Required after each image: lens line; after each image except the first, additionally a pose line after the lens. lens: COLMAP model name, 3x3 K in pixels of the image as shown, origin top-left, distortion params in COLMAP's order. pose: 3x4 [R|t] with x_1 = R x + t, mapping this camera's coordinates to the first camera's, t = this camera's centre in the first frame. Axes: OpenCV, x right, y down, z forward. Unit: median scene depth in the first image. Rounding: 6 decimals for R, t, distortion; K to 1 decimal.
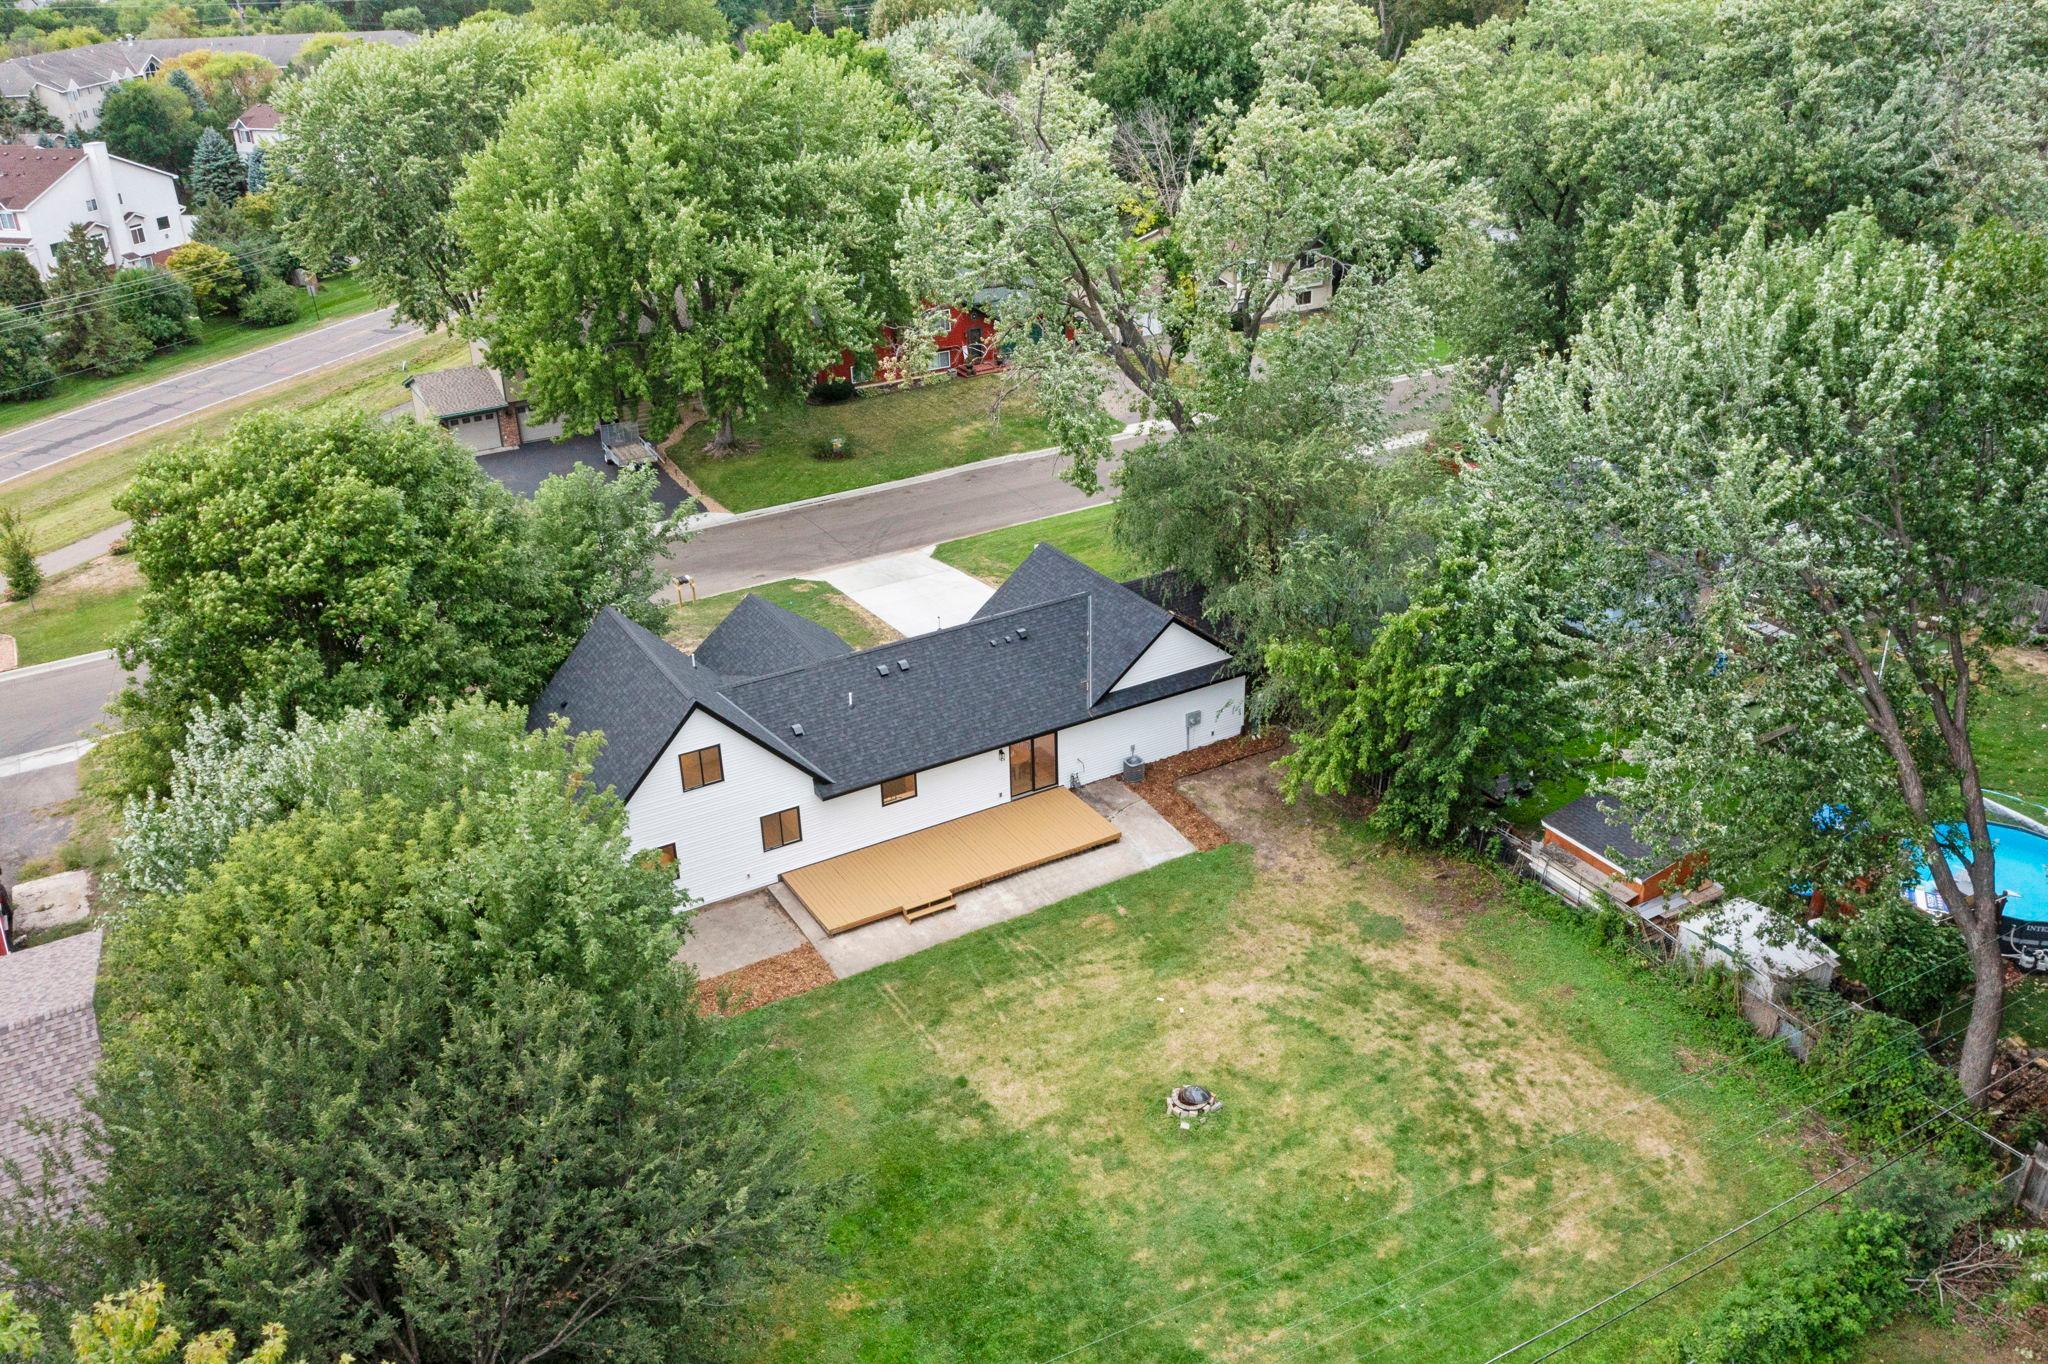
lens RADIAL K [[1624.6, 0, 1024.0], [0, 1624.6, 682.0], [0, 0, 1]] dist [0.042773, -0.163971]
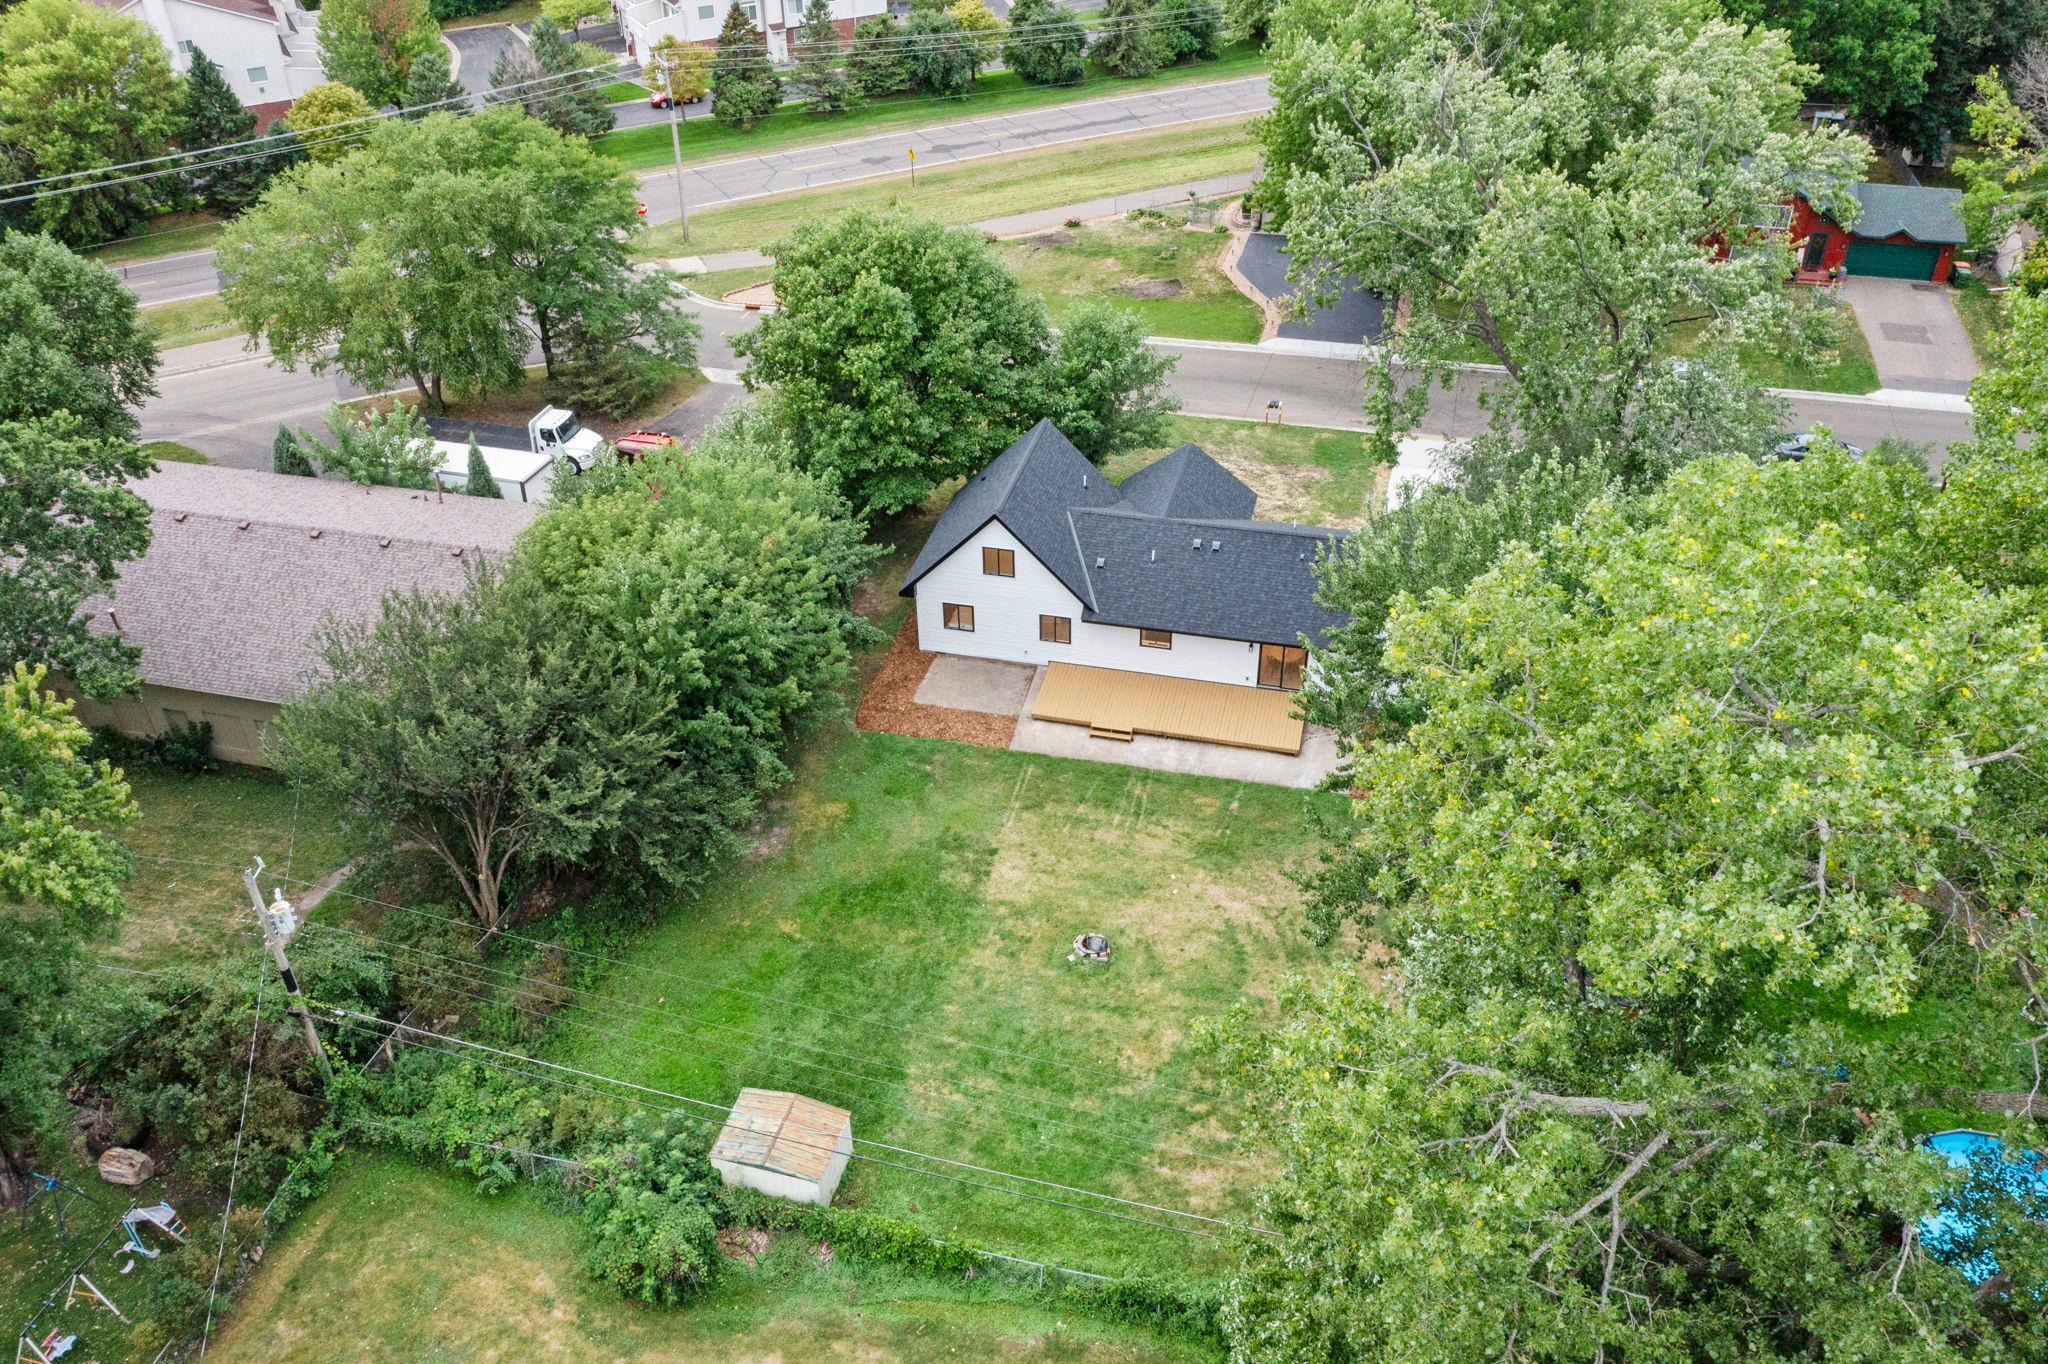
lens RADIAL K [[1624.6, 0, 1024.0], [0, 1624.6, 682.0], [0, 0, 1]] dist [0.042773, -0.163971]
pose [[0.715781, 0.415918, -0.560955, 0.597731], [-0.306647, 0.908898, 0.282615, -0.238097], [0.627396, -0.030275, 0.778112, -0.021026]]
